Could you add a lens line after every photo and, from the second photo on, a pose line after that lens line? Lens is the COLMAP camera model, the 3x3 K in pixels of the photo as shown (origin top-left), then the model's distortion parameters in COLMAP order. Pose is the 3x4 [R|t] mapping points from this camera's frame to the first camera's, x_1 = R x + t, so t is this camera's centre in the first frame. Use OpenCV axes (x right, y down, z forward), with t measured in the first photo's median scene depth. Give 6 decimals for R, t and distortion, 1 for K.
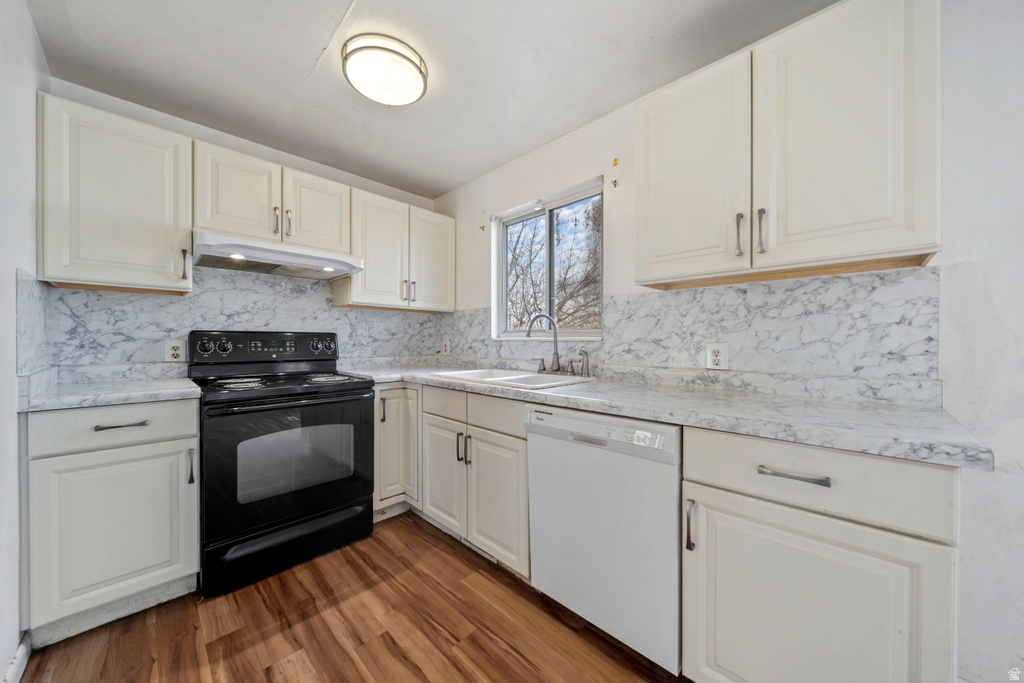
lens RADIAL K [[358.4, 0, 500.5], [0, 358.4, 341.7], [0, 0, 1]] dist [-0.000443, -0.000110]
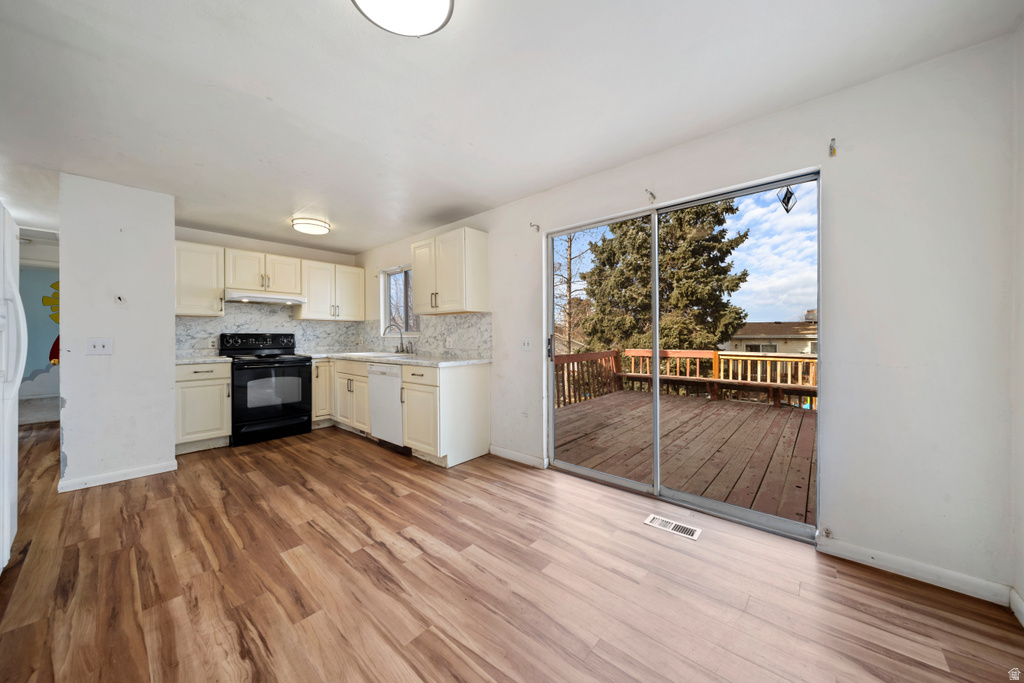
lens RADIAL K [[359.1, 0, 505.8], [0, 359.1, 335.2], [0, 0, 1]] dist [-0.000971, -0.000192]
pose [[0.997973, -0.006818, 0.063268, 0.654647], [0.007119, 0.999964, -0.004537, -0.000255], [-0.063235, 0.004978, 0.997986, -1.175834]]
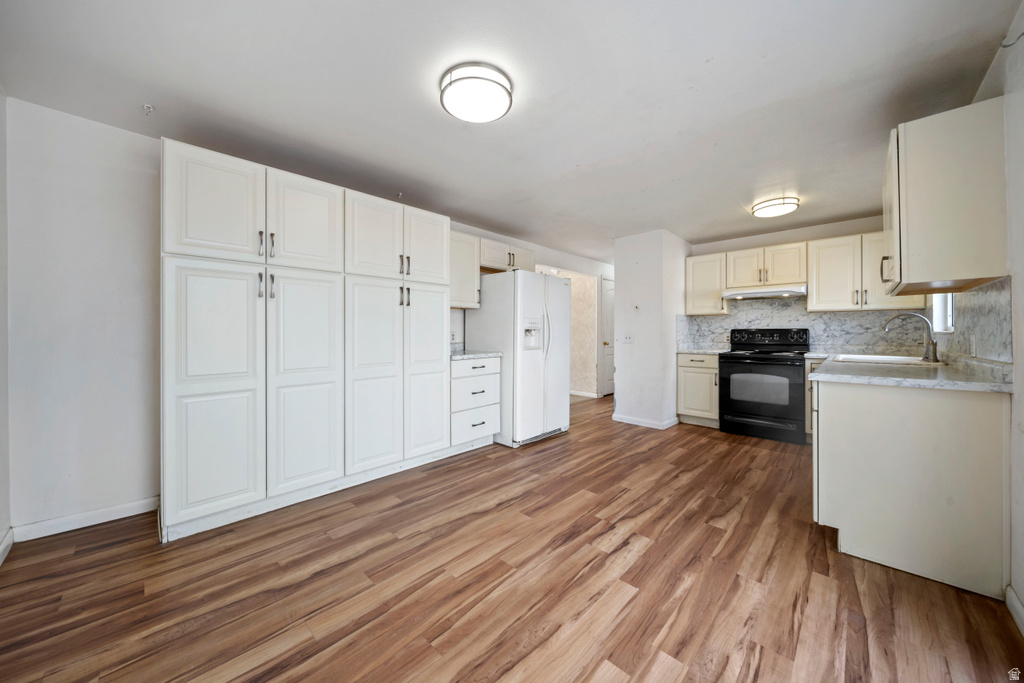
lens RADIAL K [[359.1, 0, 505.8], [0, 359.1, 335.2], [0, 0, 1]] dist [-0.000971, -0.000192]
pose [[0.006636, 0.003791, -0.999971, 1.425147], [-0.001907, 0.999991, 0.003778, 0.001256], [0.999976, 0.001882, 0.006643, -0.478856]]
